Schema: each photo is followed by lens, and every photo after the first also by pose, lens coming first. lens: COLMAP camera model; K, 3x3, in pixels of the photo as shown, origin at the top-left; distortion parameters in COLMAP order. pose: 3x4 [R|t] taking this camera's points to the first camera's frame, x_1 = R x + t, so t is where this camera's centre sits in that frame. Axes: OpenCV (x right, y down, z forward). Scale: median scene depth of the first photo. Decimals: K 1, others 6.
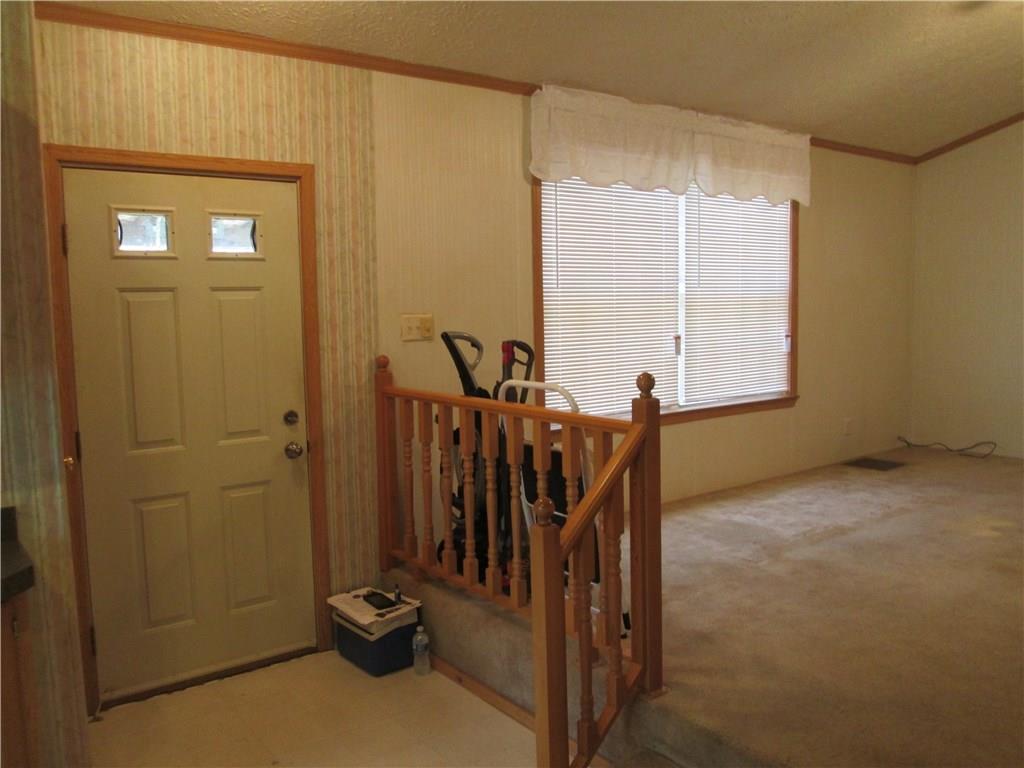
lens RADIAL K [[847.0, 0, 507.4], [0, 847.0, 384.4], [0, 0, 1]] dist [-0.033005, 0.004952]
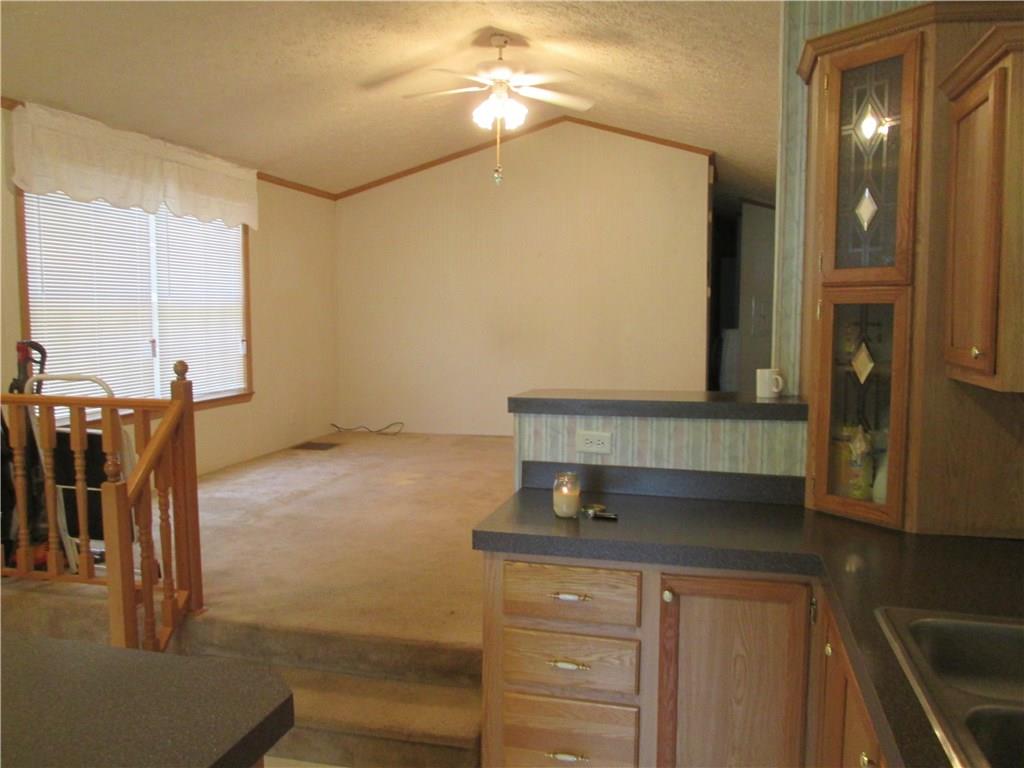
lens RADIAL K [[847.0, 0, 507.4], [0, 847.0, 384.4], [0, 0, 1]] dist [-0.033005, 0.004952]
pose [[0.784684, -0.033691, 0.618980, -0.130480], [0.041215, 0.999148, 0.002134, 0.019324], [-0.618524, 0.023837, 0.785404, -0.170204]]
